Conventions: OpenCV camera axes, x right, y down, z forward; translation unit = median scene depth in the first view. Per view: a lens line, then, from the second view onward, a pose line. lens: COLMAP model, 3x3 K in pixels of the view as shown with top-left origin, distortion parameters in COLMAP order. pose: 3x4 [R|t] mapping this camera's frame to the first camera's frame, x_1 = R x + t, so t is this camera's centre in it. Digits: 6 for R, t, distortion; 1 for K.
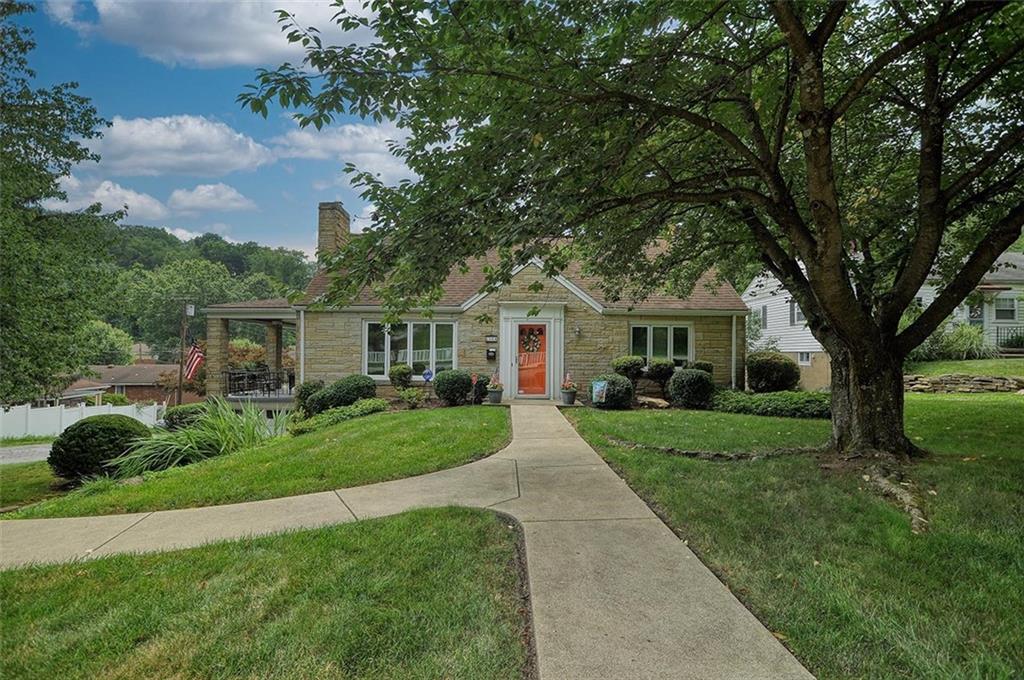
lens RADIAL K [[450.3, 0, 504.9], [0, 450.3, 347.7], [0, 0, 1]] dist [-0.062180, 0.021884]
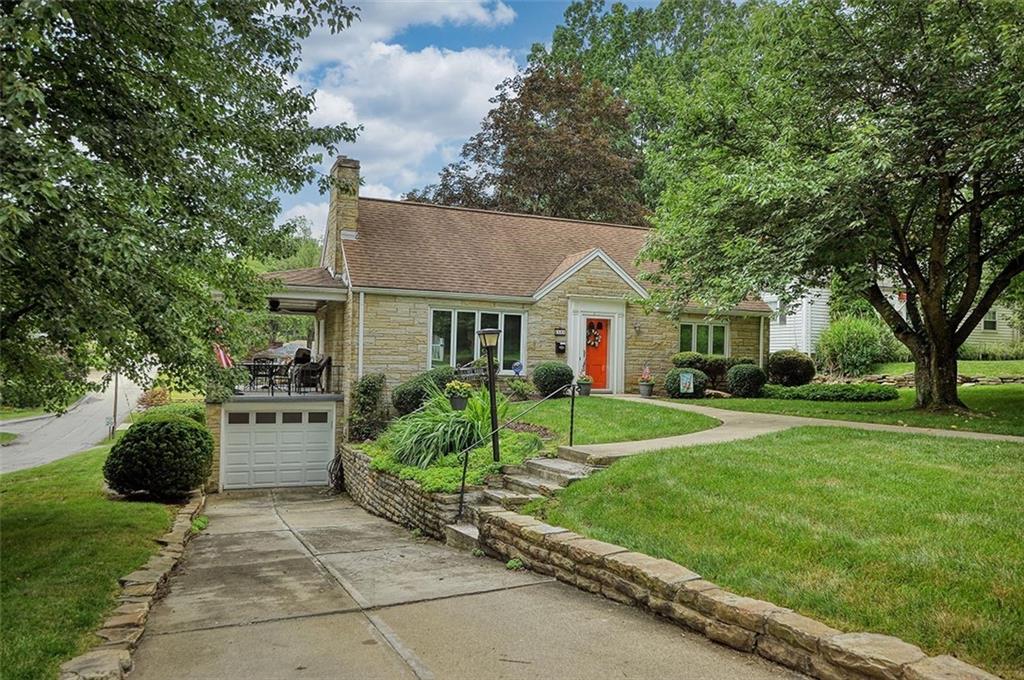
lens RADIAL K [[703.0, 0, 511.2], [0, 703.0, 348.5], [0, 0, 1]] dist [0.024403, 0.001791]
pose [[0.923574, 0.019573, 0.382921, -0.710565], [-0.020365, 0.999791, -0.001987, 0.021420], [-0.382879, -0.005963, 0.923779, -0.362822]]
